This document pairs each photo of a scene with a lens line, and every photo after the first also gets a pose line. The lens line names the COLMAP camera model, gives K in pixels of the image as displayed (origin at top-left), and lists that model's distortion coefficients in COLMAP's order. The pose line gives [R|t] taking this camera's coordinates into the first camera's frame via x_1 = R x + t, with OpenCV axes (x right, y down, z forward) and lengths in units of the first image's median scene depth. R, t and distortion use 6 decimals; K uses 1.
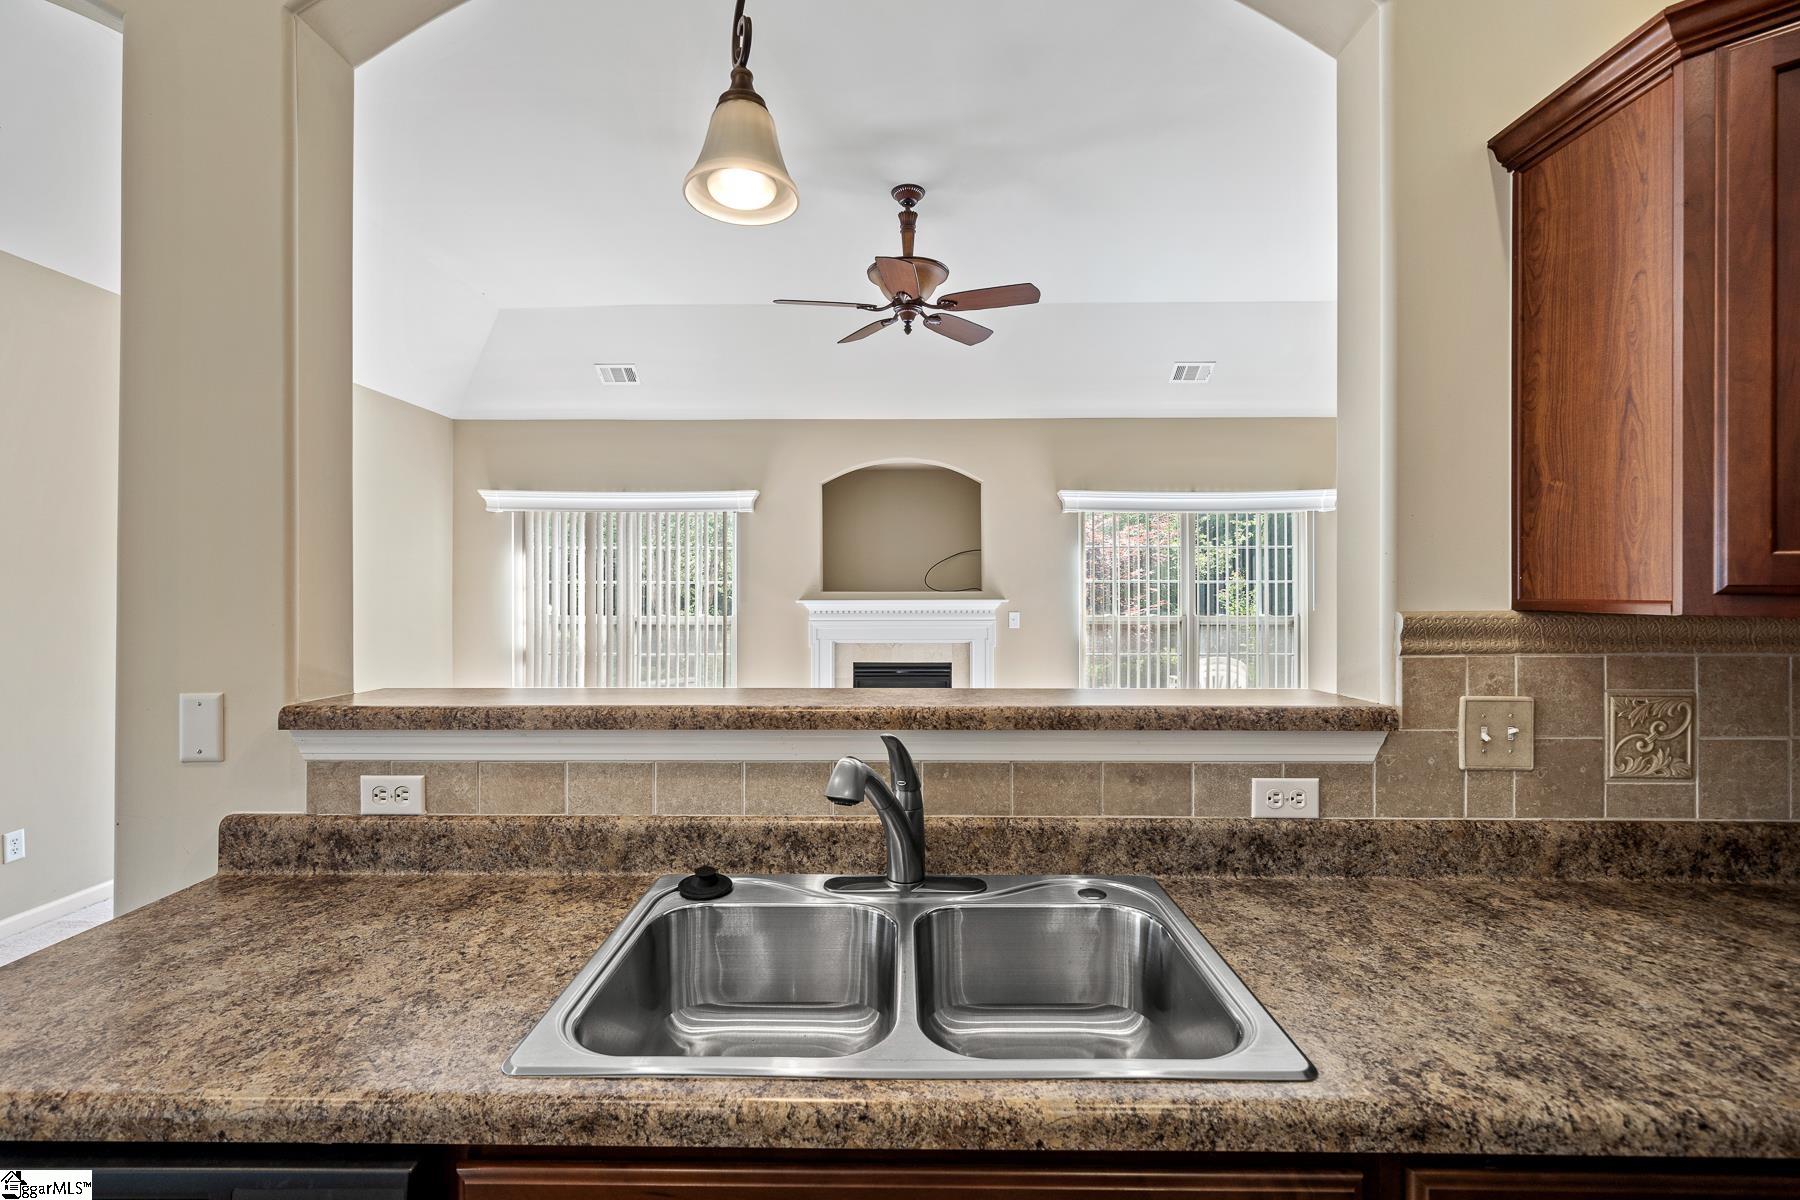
lens RADIAL K [[817.0, 0, 878.5], [0, 817.0, 586.1], [0, 0, 1]] dist [0.008867, -0.002947]
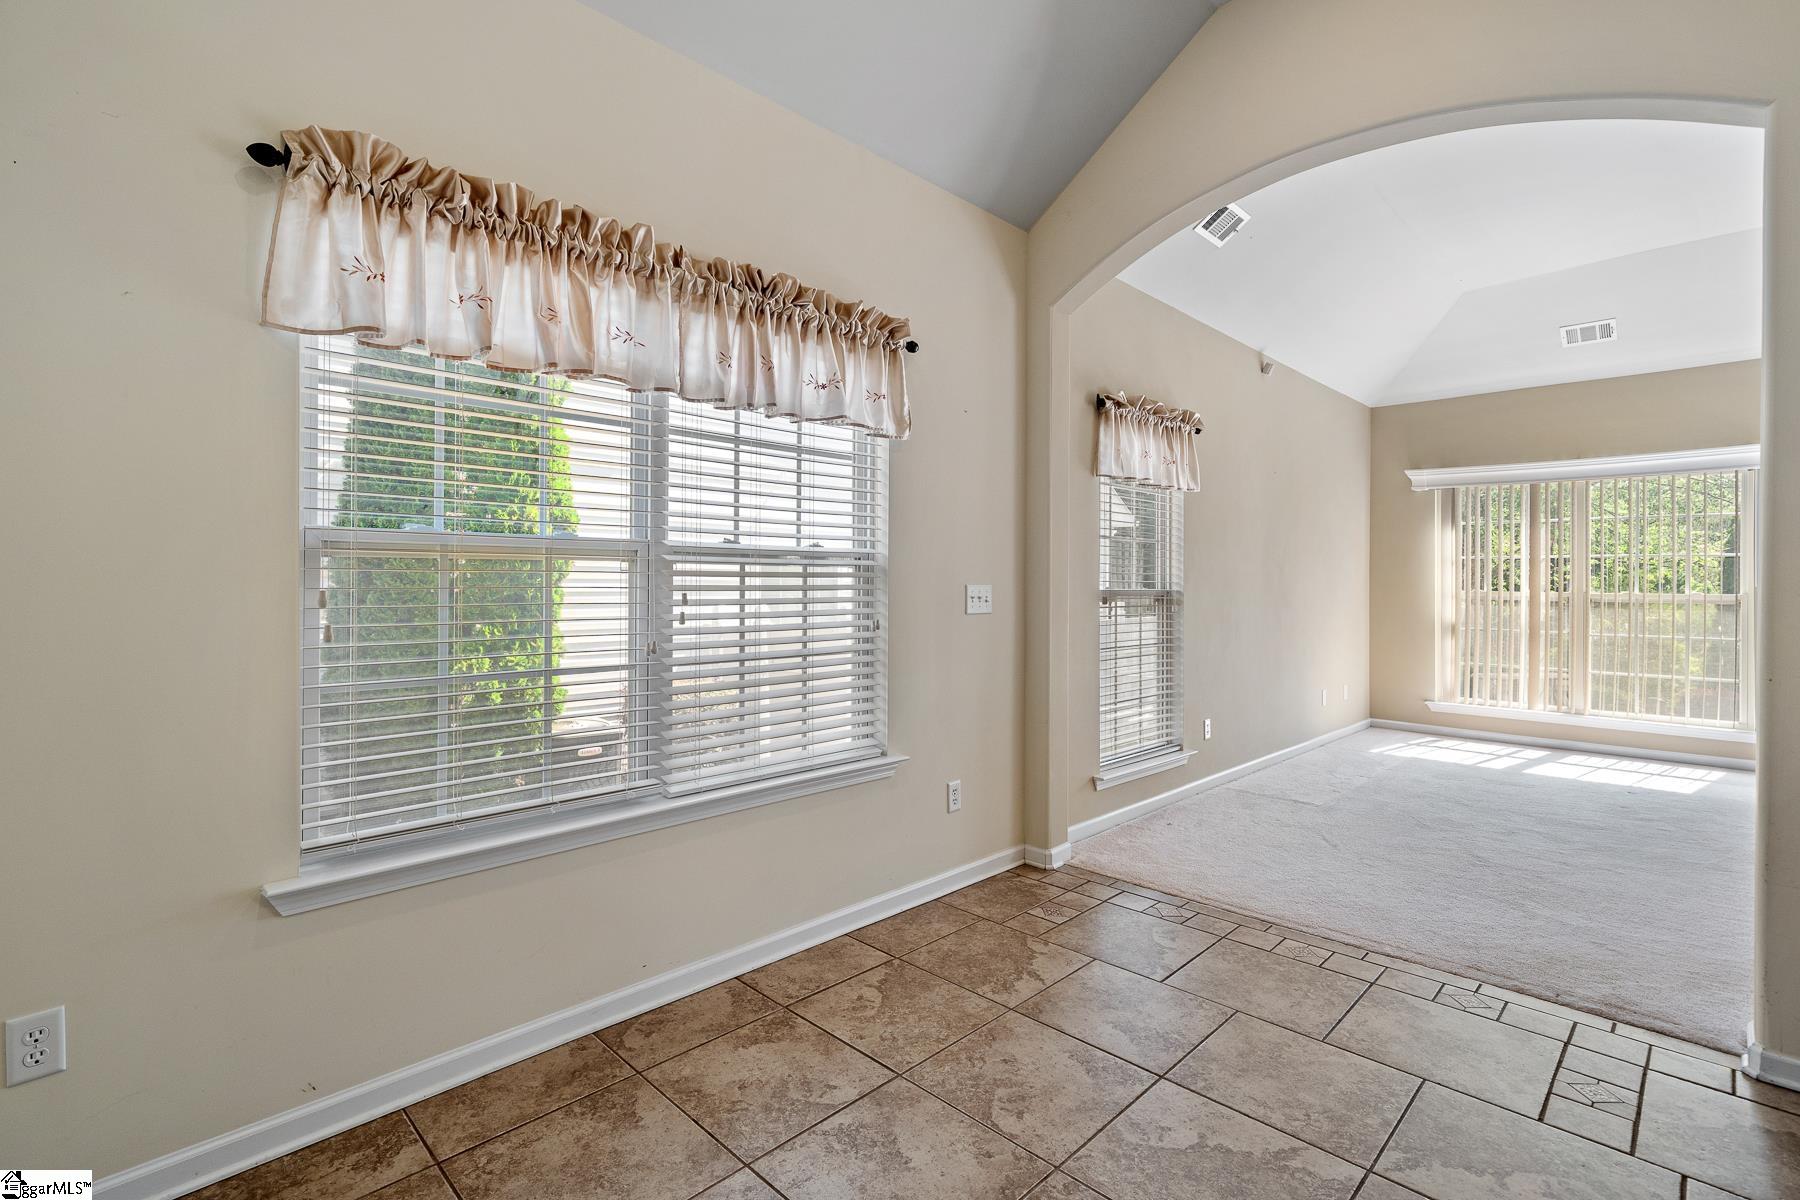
lens RADIAL K [[817.0, 0, 876.1], [0, 817.0, 587.4], [0, 0, 1]] dist [0.008867, -0.002947]
pose [[0.712724, 0.004639, -0.701429, -1.051623], [-0.001860, 0.999987, 0.004723, 0.130982], [0.701442, -0.002061, 0.712724, -1.071159]]
